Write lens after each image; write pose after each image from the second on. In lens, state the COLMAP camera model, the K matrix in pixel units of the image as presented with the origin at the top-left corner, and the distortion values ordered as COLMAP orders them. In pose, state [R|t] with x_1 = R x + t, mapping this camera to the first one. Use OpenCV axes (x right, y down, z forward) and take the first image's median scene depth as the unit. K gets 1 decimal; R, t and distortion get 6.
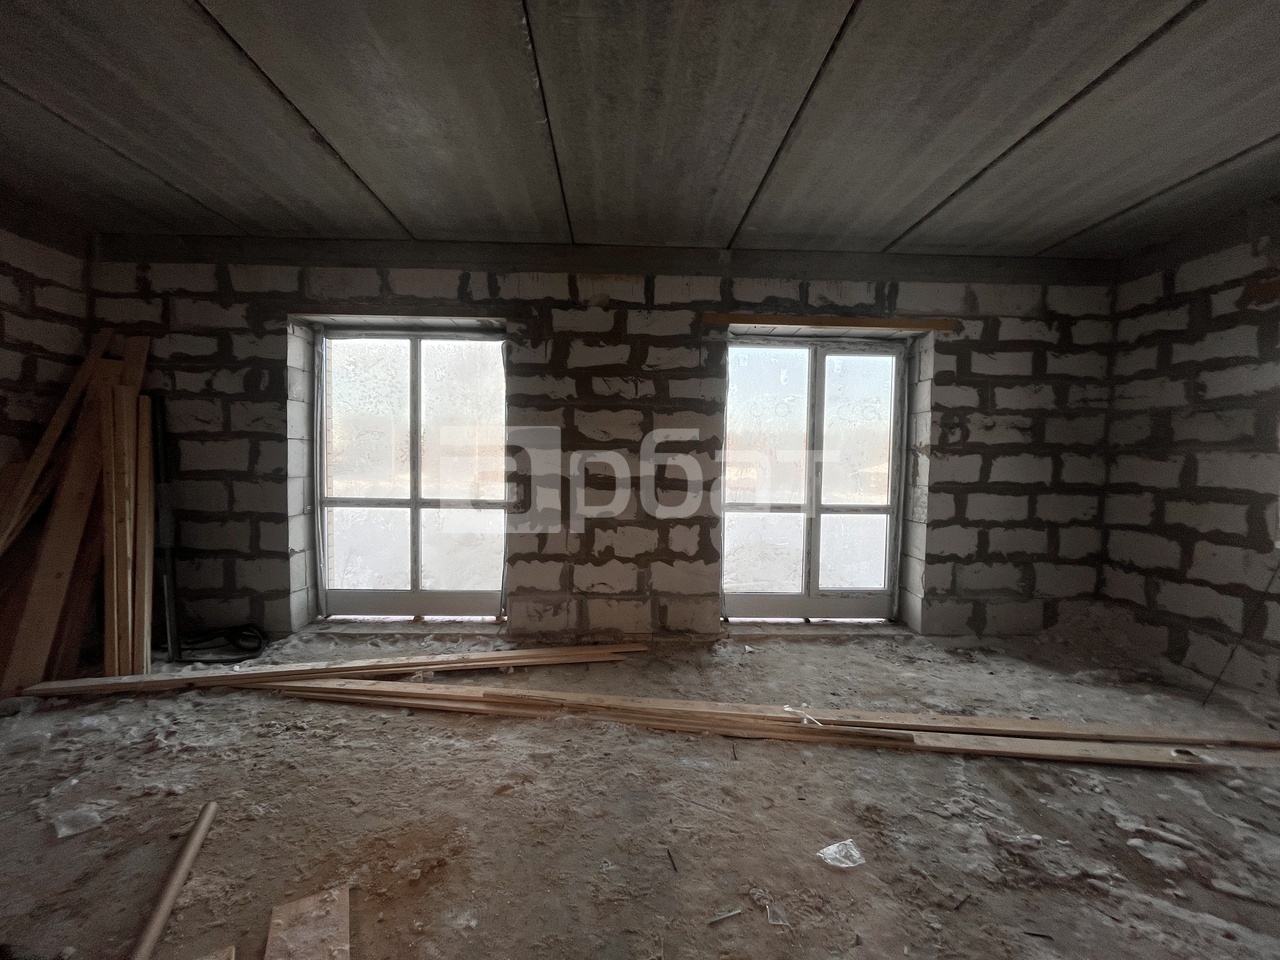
lens RADIAL K [[517.3, 0, 638.4], [0, 517.3, 488.0], [0, 0, 1]] dist [-0.002722, -0.000940]
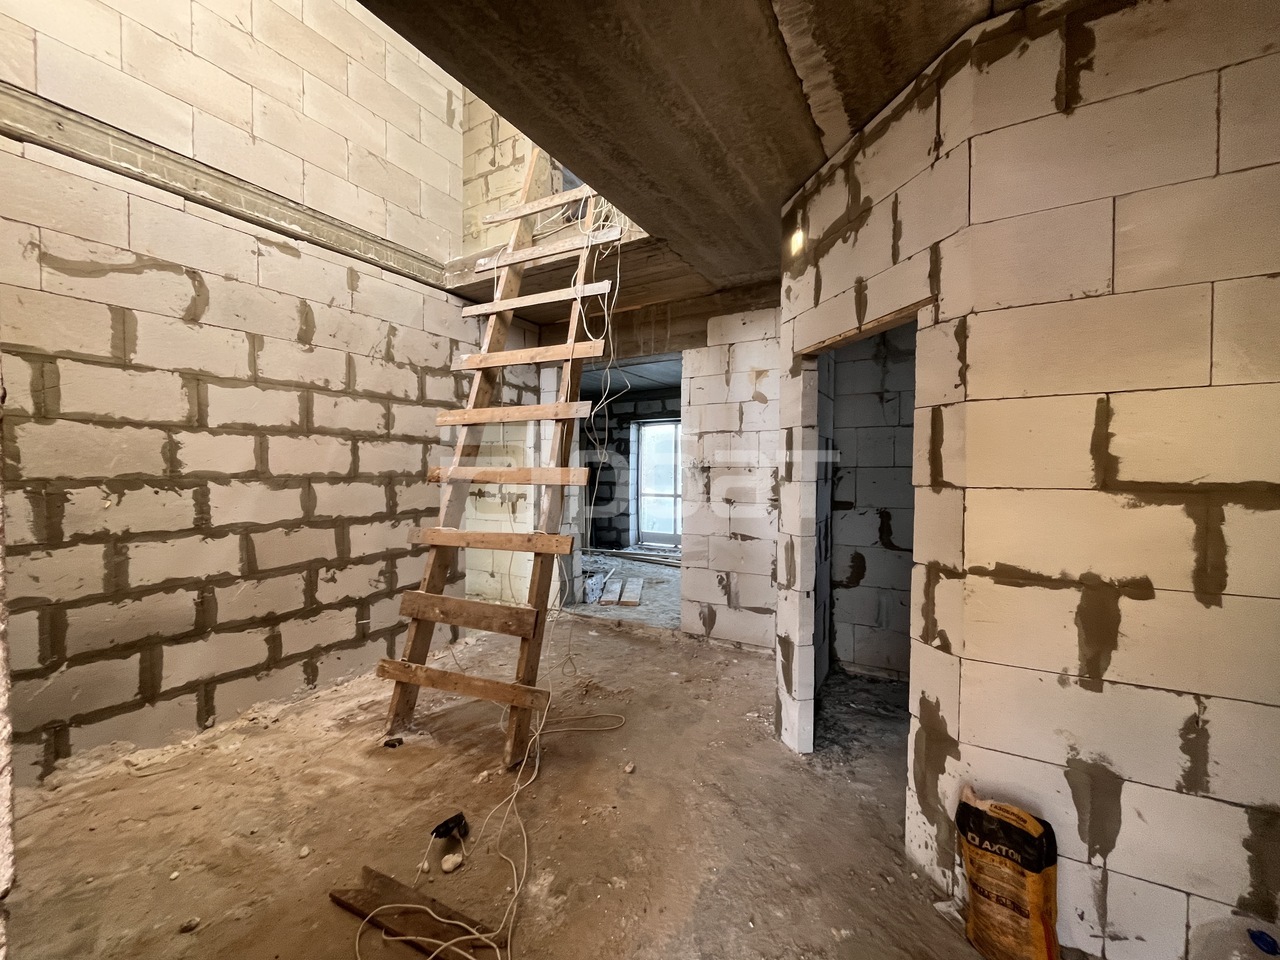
lens RADIAL K [[517.3, 0, 640.4], [0, 517.3, 479.0], [0, 0, 1]] dist [-0.002722, -0.000940]
pose [[0.843876, 0.008953, -0.536464, 0.751758], [-0.014701, 0.999871, -0.006437, -0.032331], [0.536337, 0.013319, 0.843899, -1.150643]]
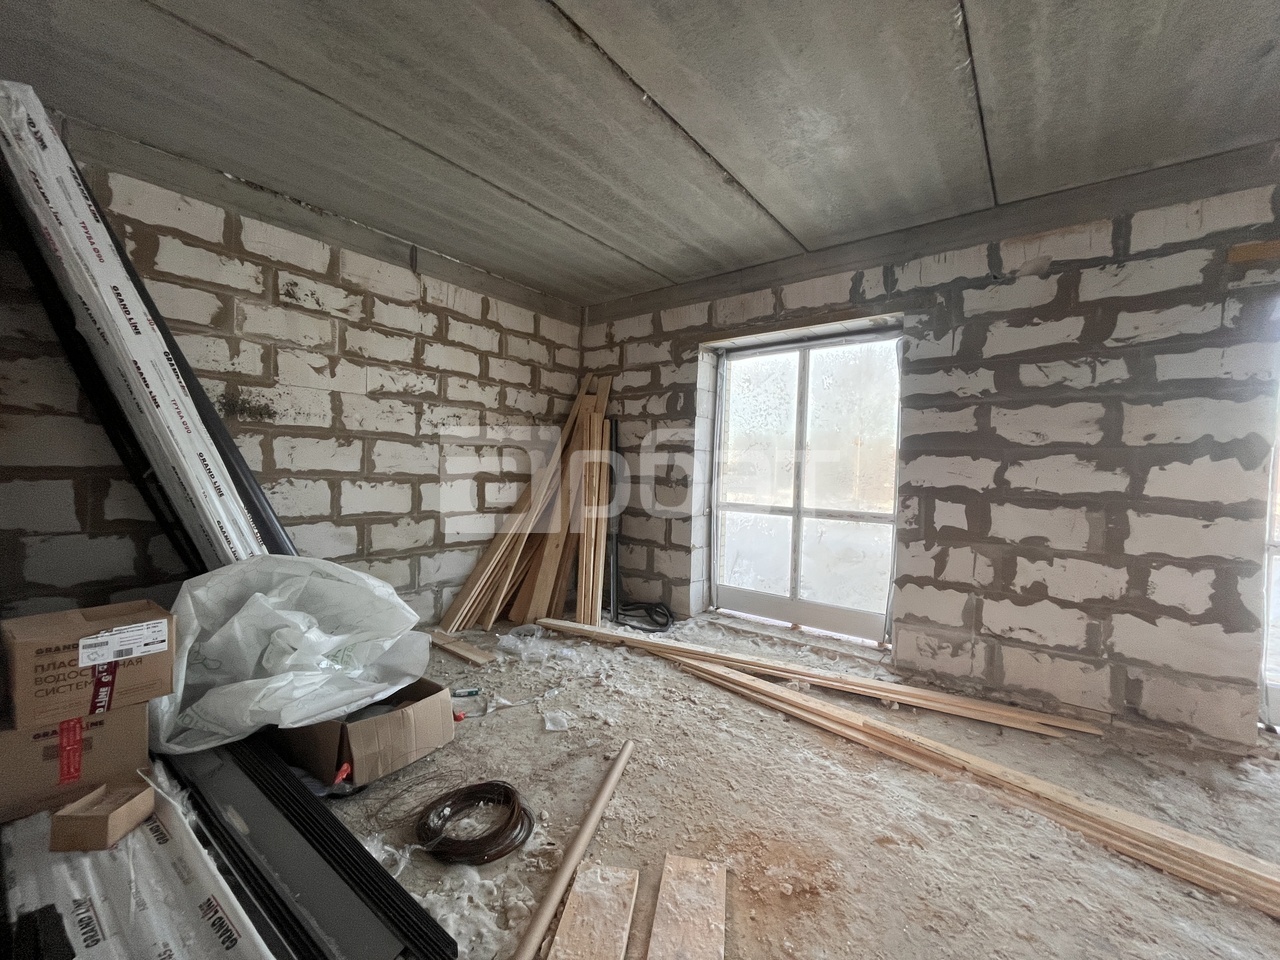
lens RADIAL K [[517.3, 0, 630.0], [0, 517.3, 489.3], [0, 0, 1]] dist [-0.002722, -0.000940]
pose [[0.754502, 0.026559, -0.655761, -0.020845], [-0.045449, 0.998897, -0.011836, 0.014719], [0.654723, 0.038734, 0.754876, 0.026355]]
